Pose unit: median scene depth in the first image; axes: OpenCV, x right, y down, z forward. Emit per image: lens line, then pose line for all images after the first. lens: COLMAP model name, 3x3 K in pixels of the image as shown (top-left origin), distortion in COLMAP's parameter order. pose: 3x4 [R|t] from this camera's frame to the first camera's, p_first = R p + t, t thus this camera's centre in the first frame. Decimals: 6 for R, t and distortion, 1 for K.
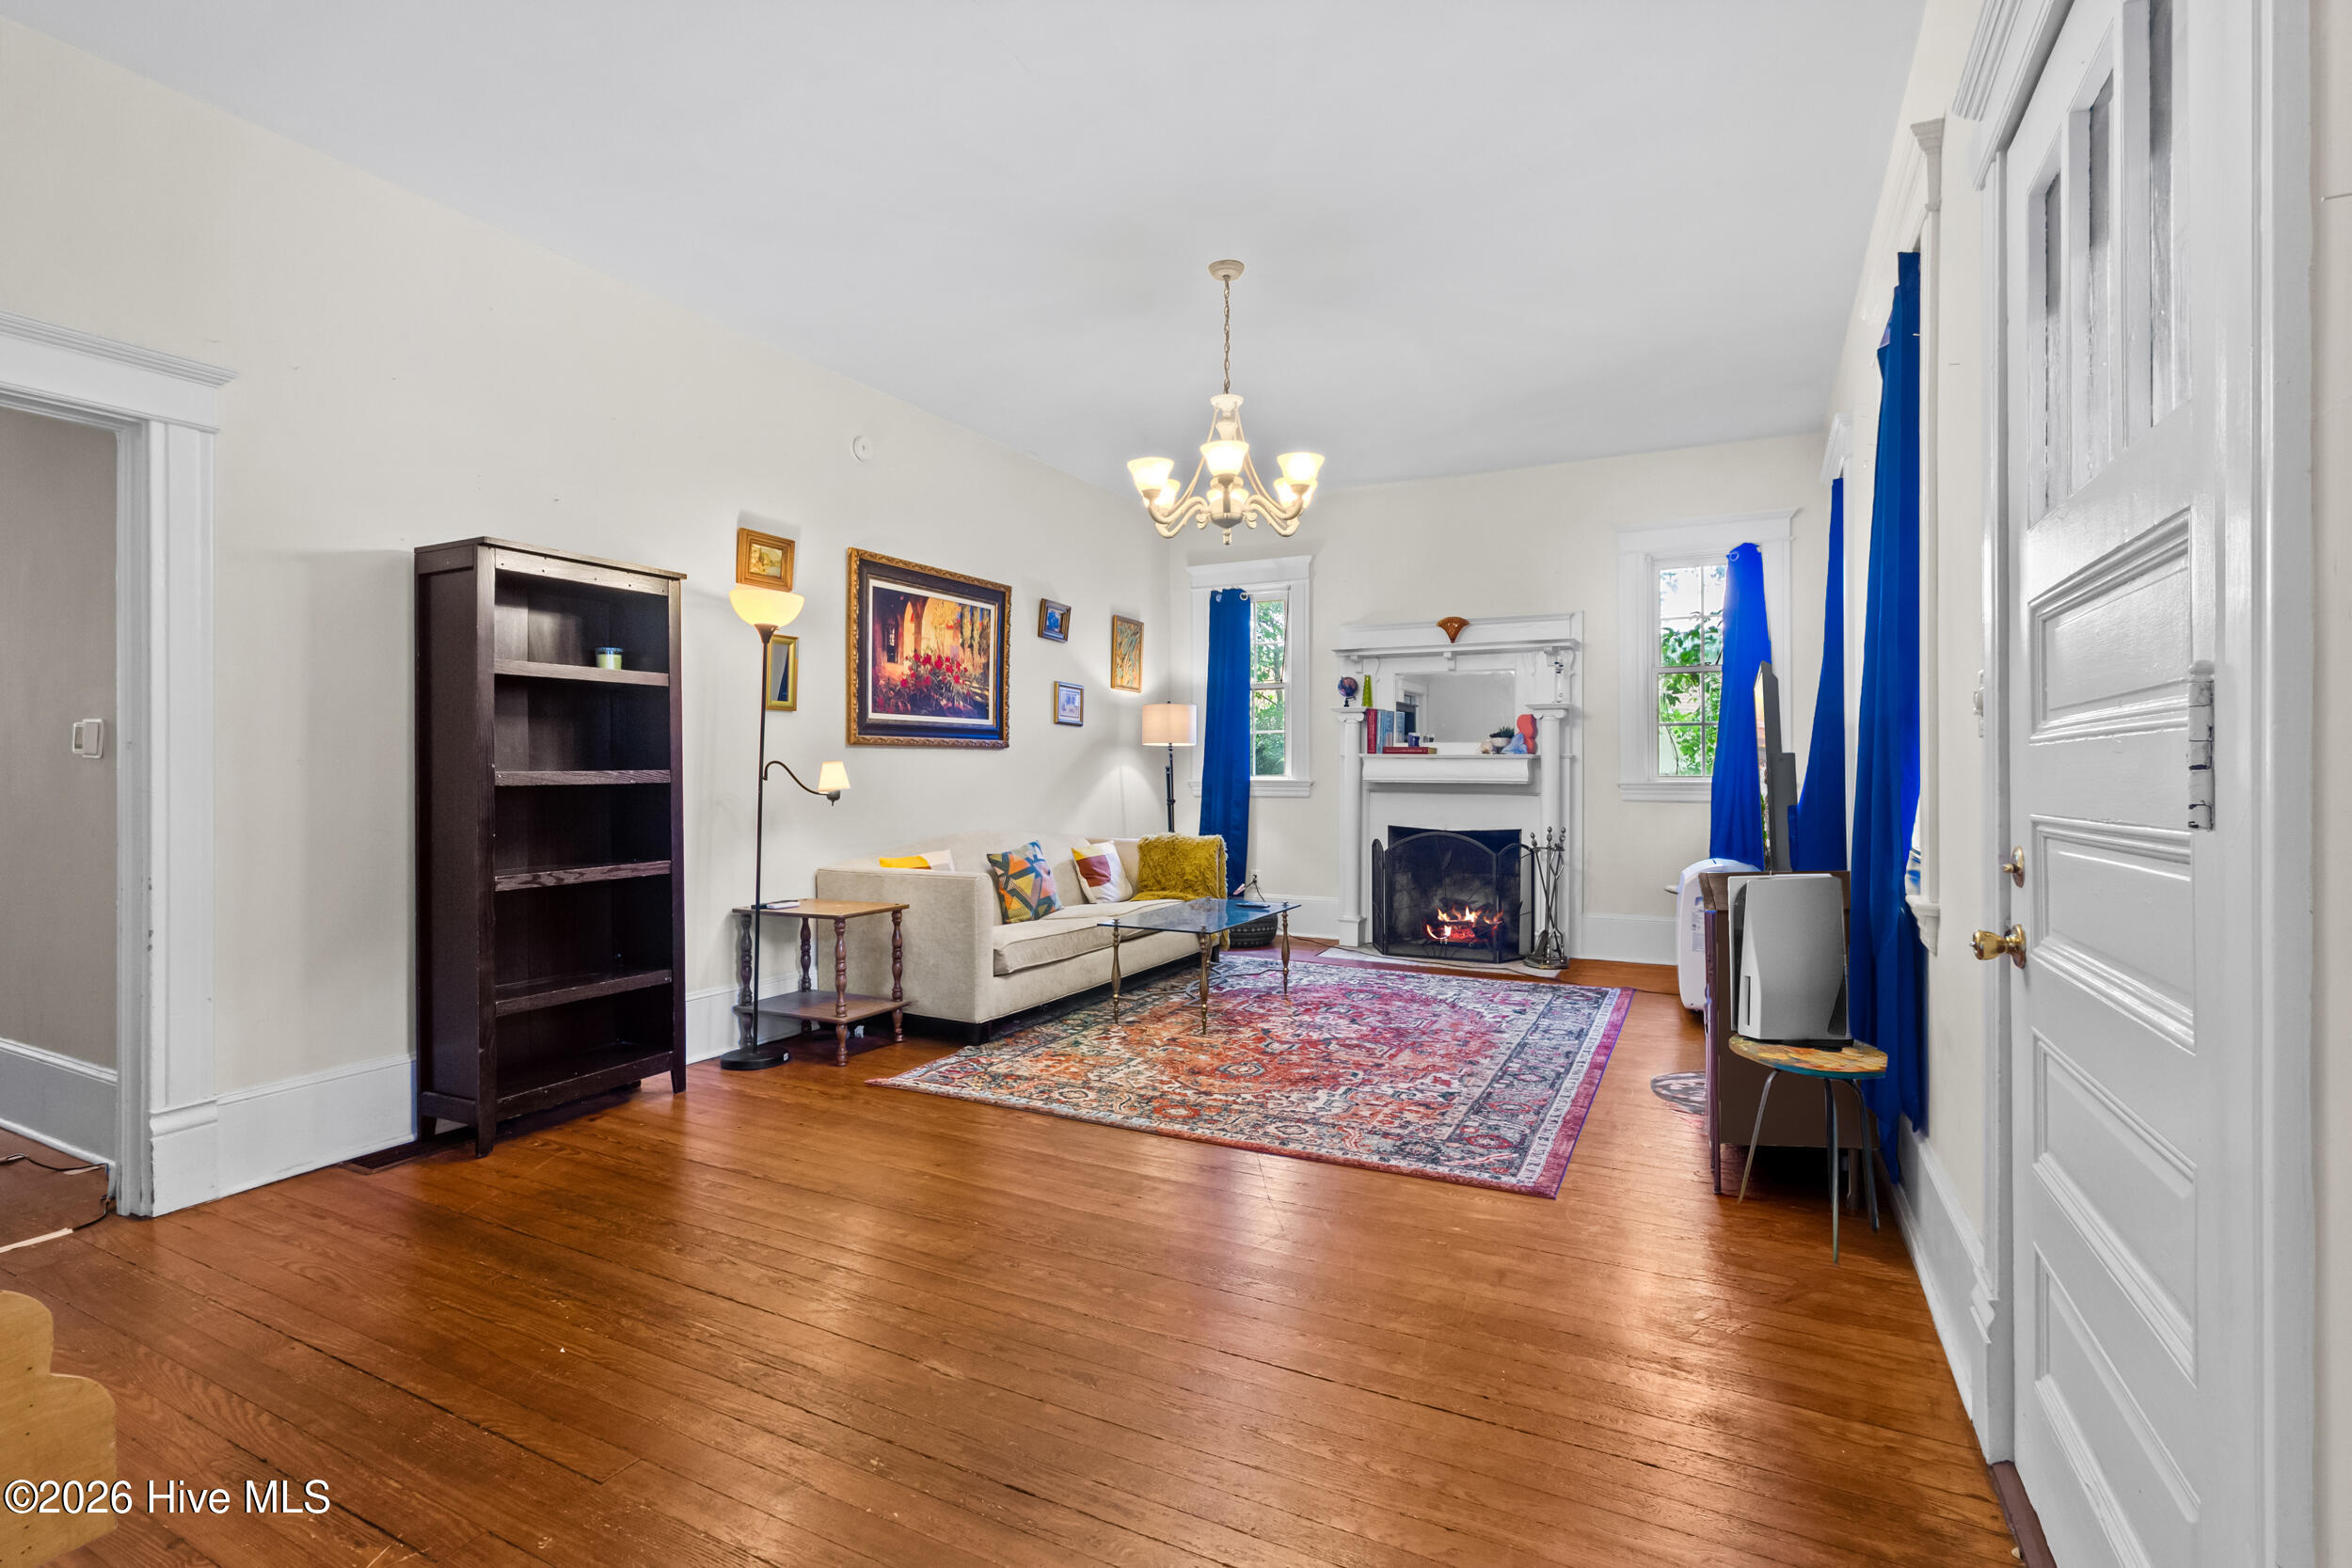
lens RADIAL K [[1086.8, 0, 1177.2], [0, 1086.8, 763.8], [0, 0, 1]] dist [0.004601, -0.000296]
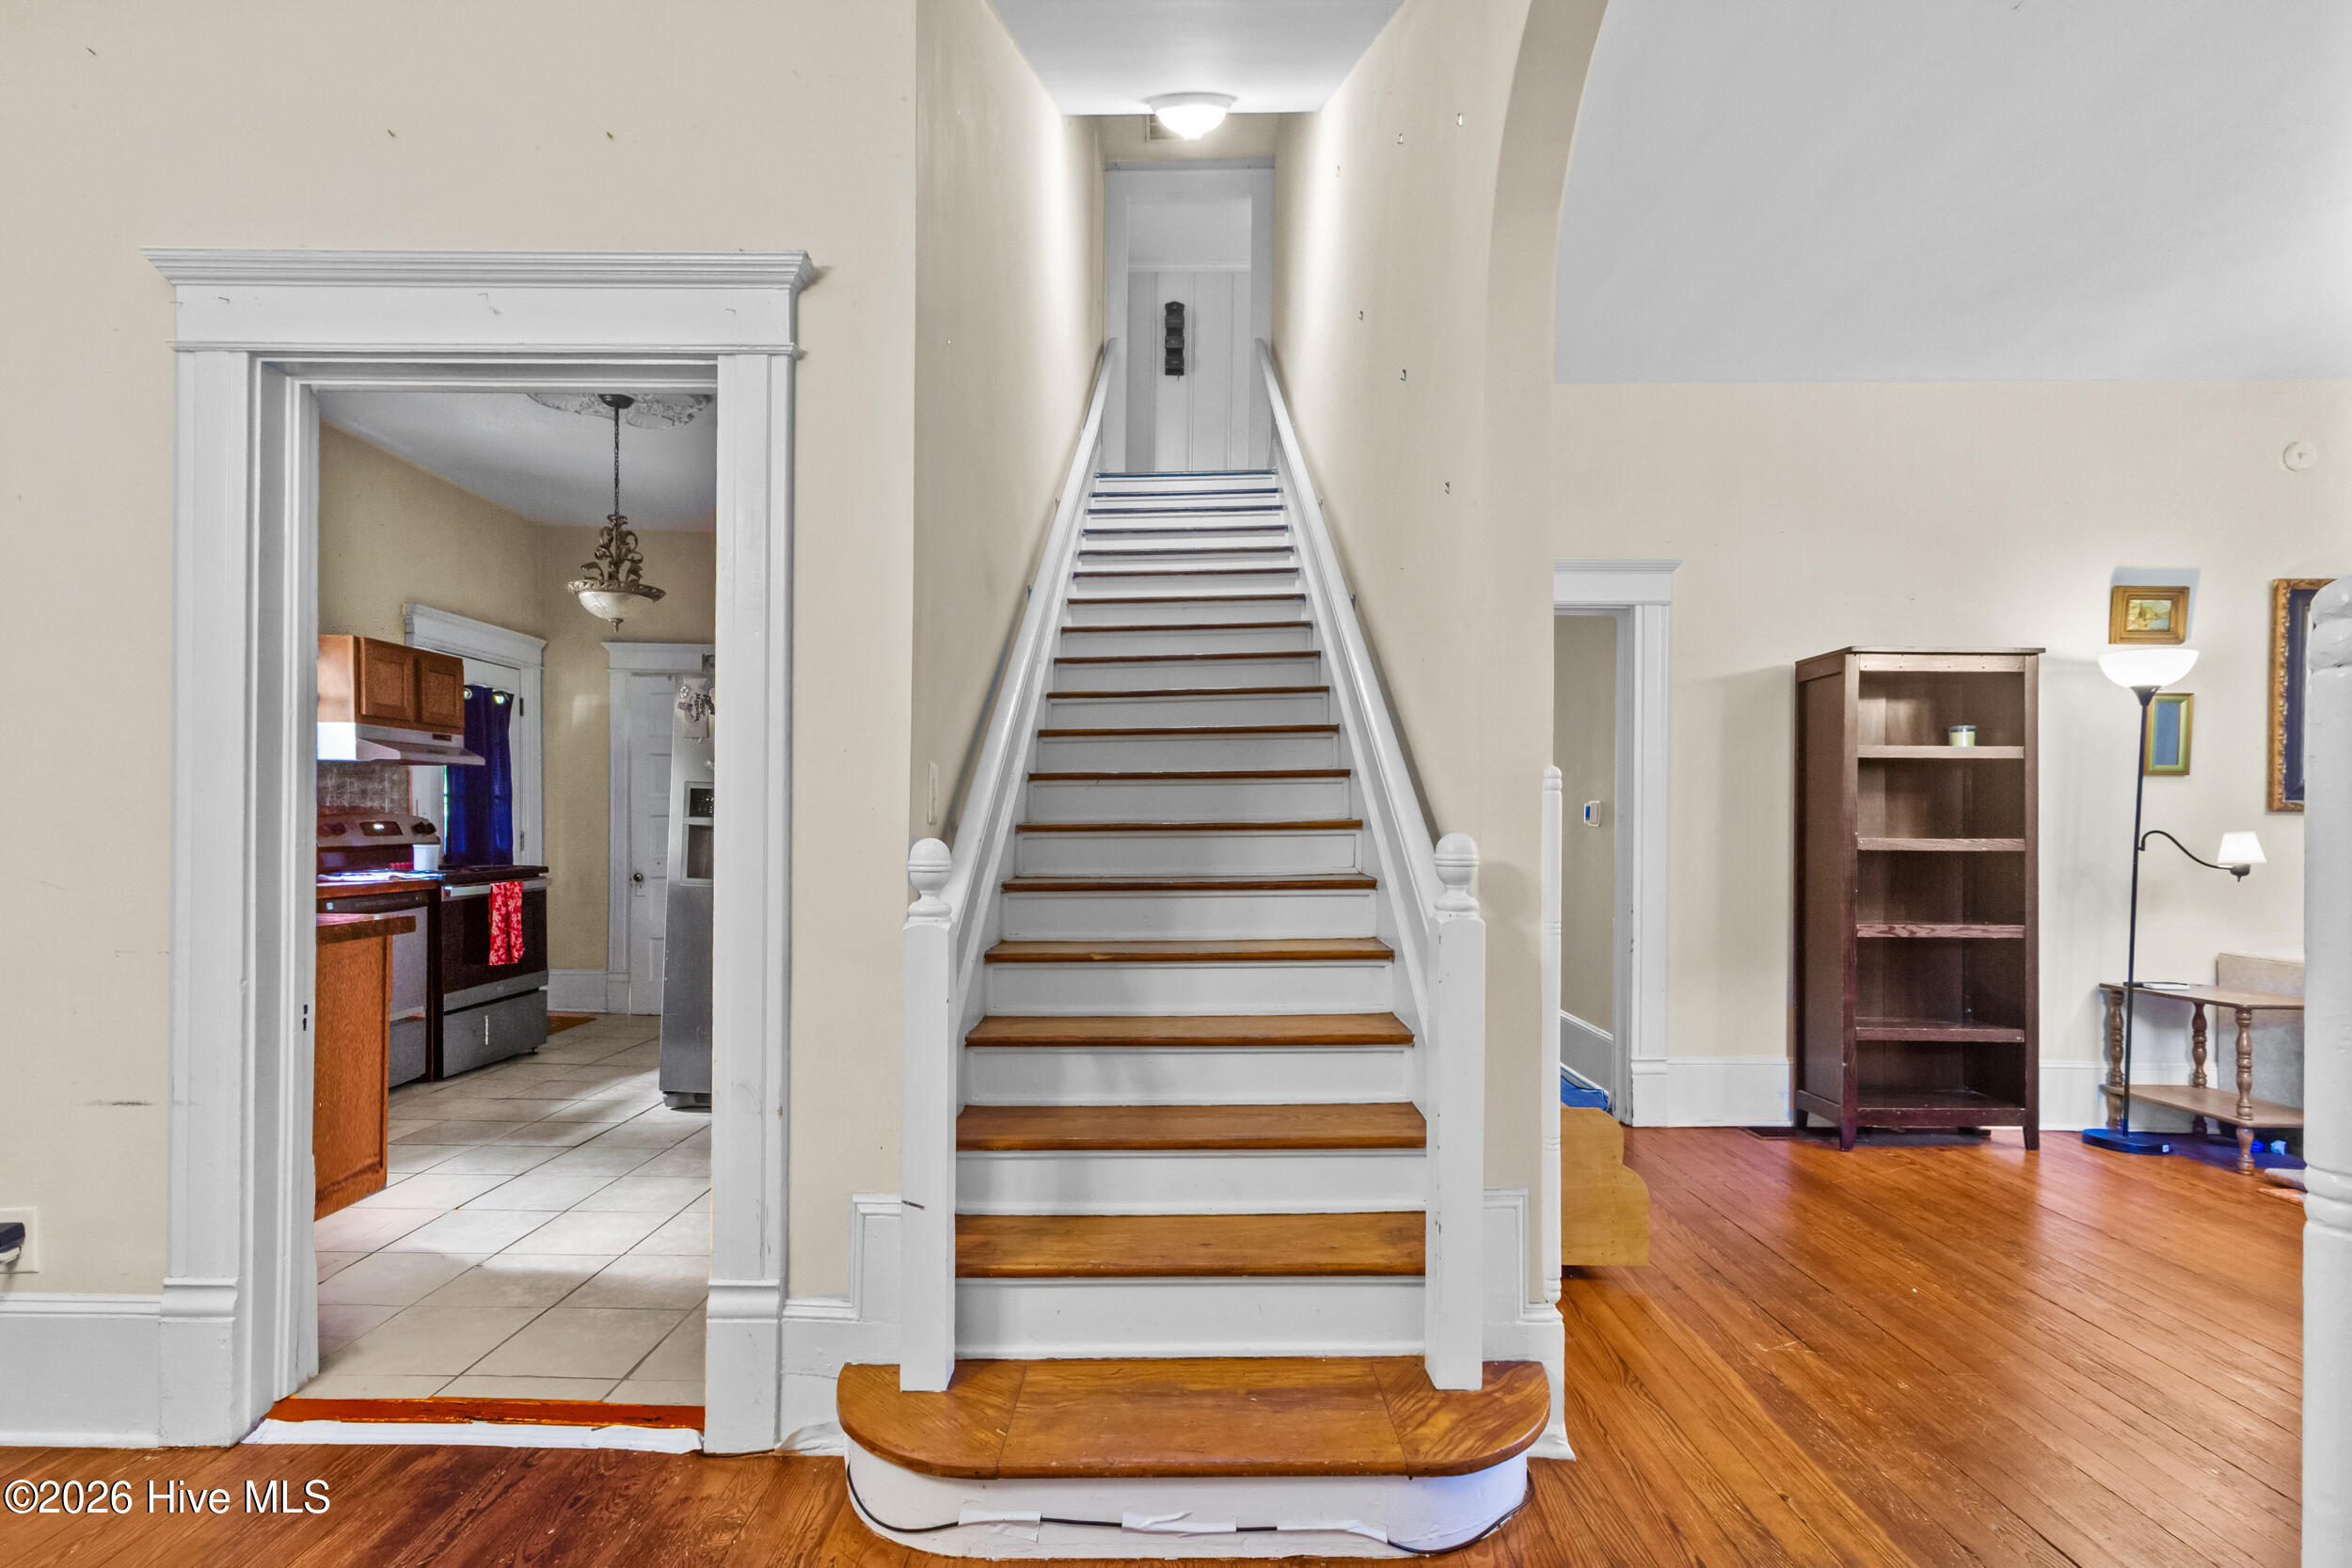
lens RADIAL K [[1086.8, 0, 1175.6], [0, 1086.8, 838.1], [0, 0, 1]] dist [0.004601, -0.000296]
pose [[0.445585, 0.009739, -0.895187, 0.098662], [-0.004770, 0.999952, 0.008505, -0.000116], [0.895227, 0.000480, 0.445610, -0.180521]]
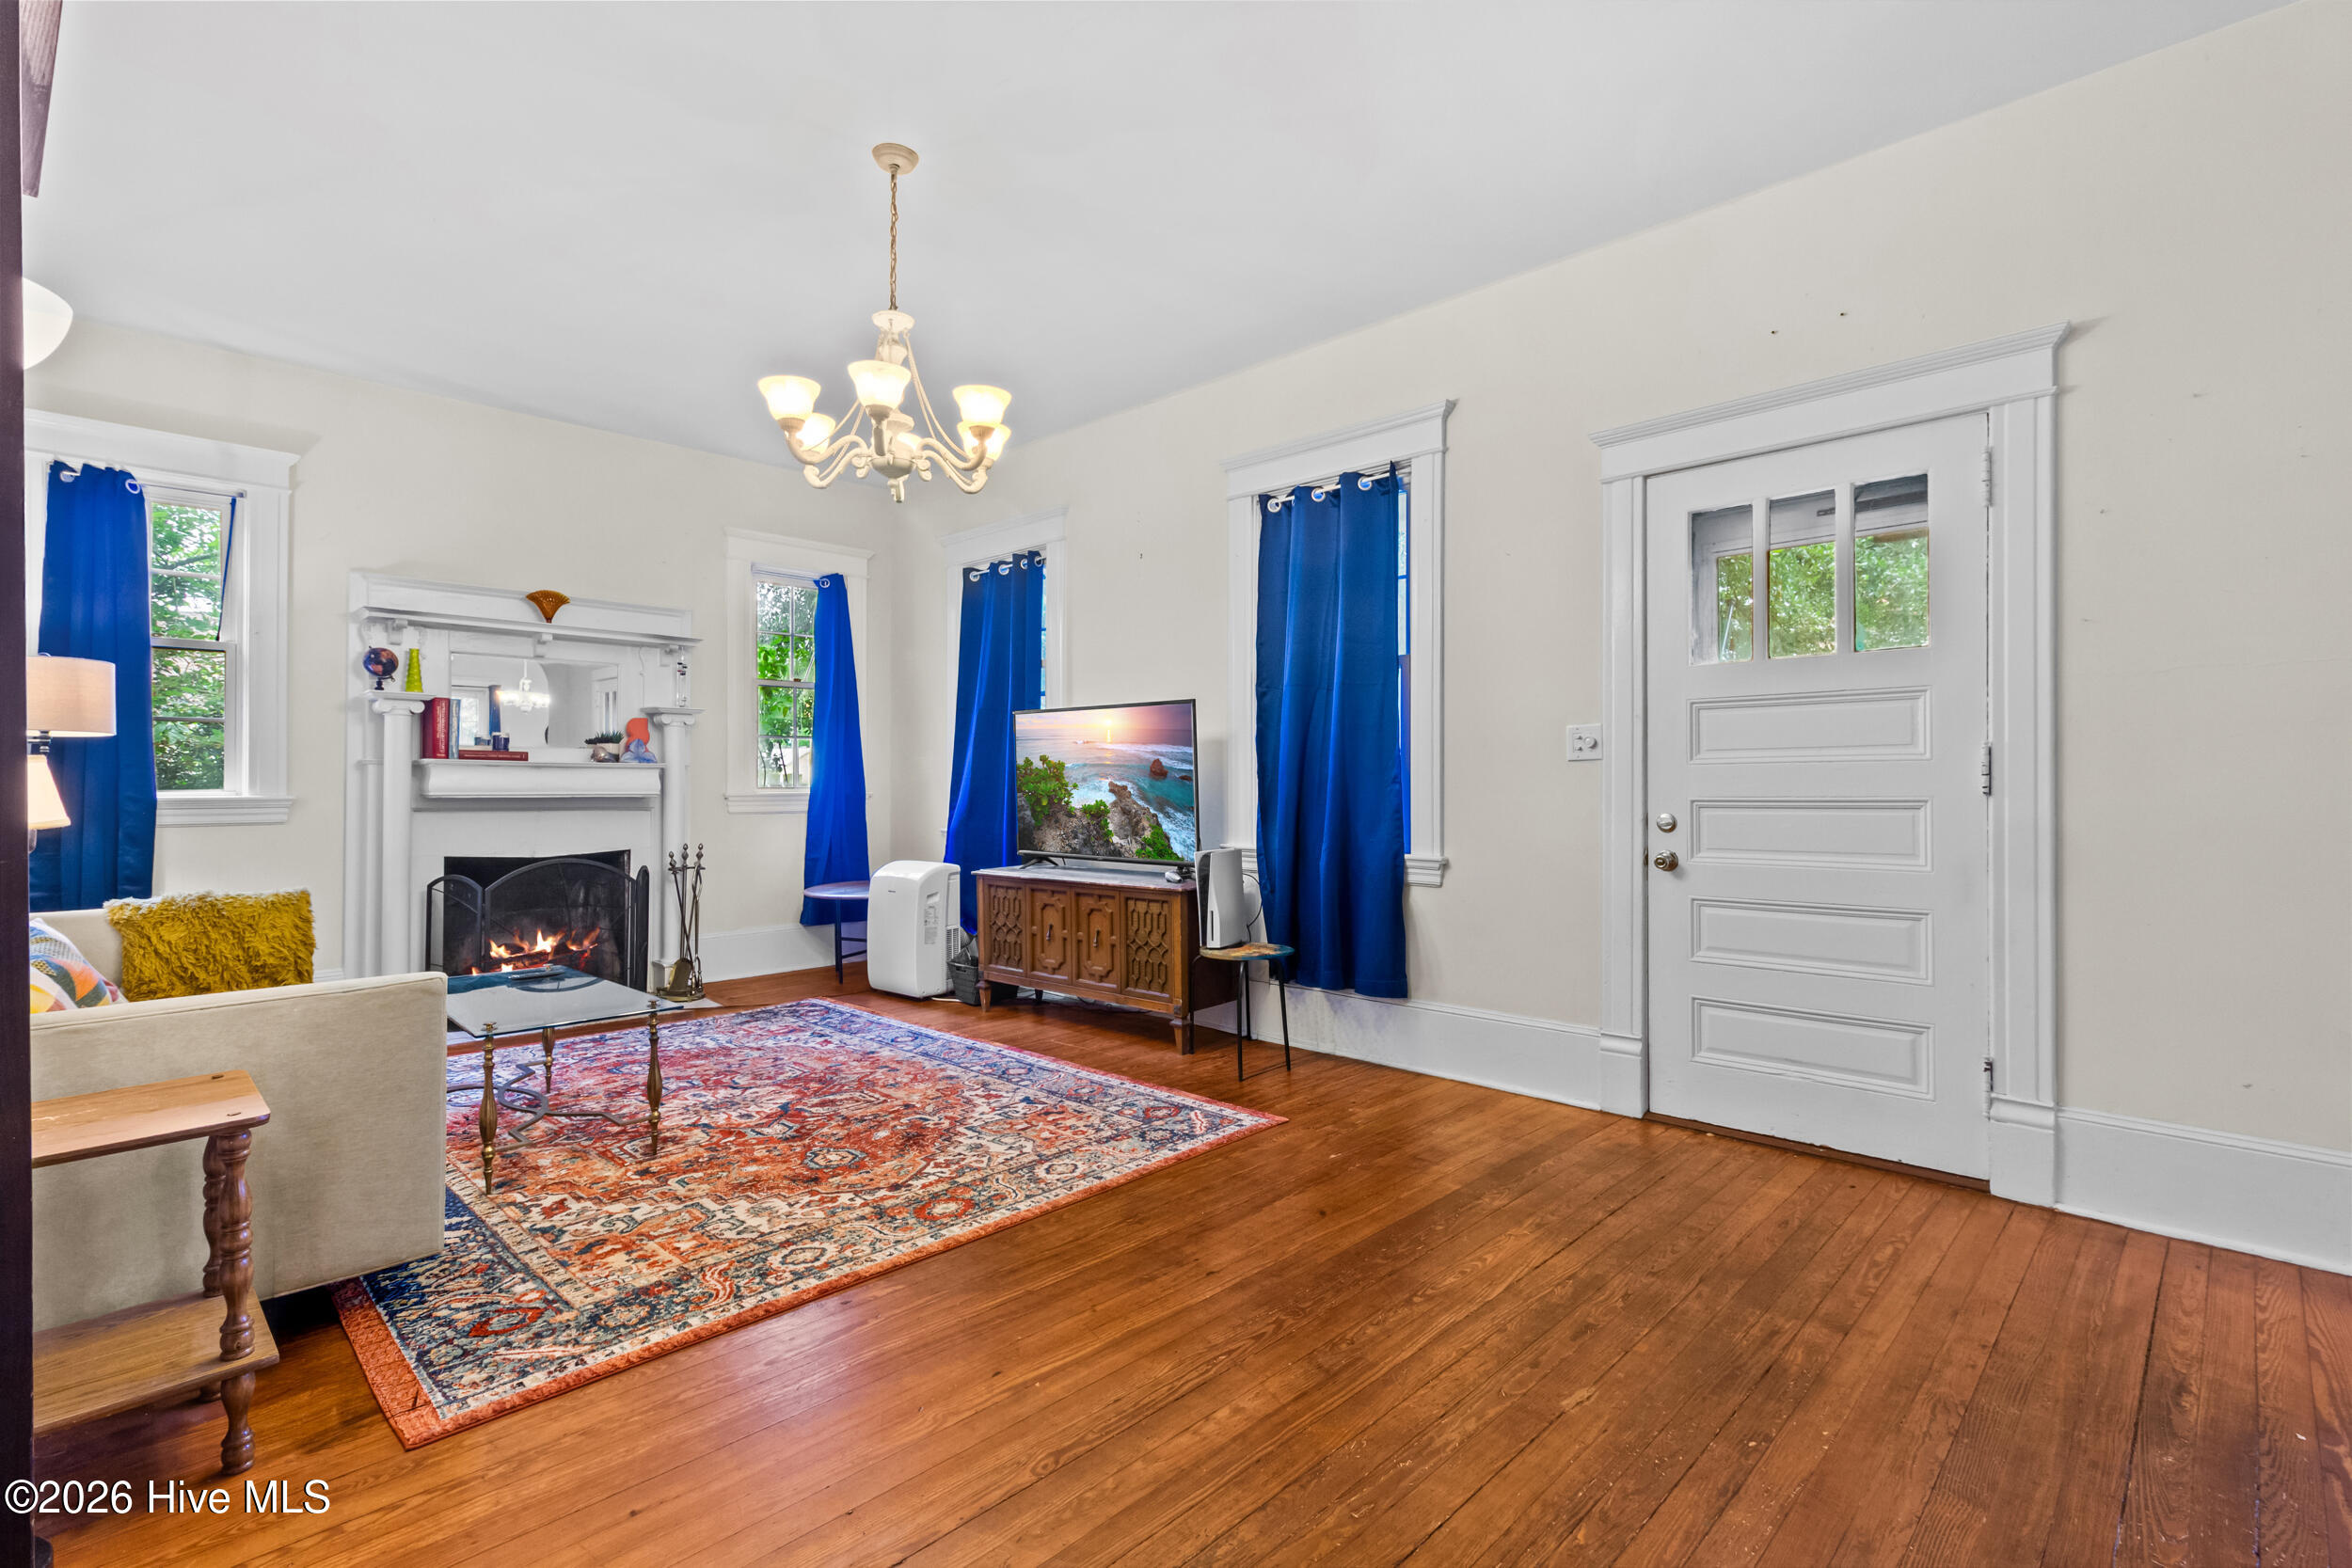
lens RADIAL K [[1086.8, 0, 1173.0], [0, 1086.8, 774.5], [0, 0, 1]] dist [0.004601, -0.000296]
pose [[0.290262, 0.006838, 0.956923, -0.620915], [-0.003166, 0.999976, -0.006186, 0.007044], [-0.956942, -0.001234, 0.290277, 0.532546]]
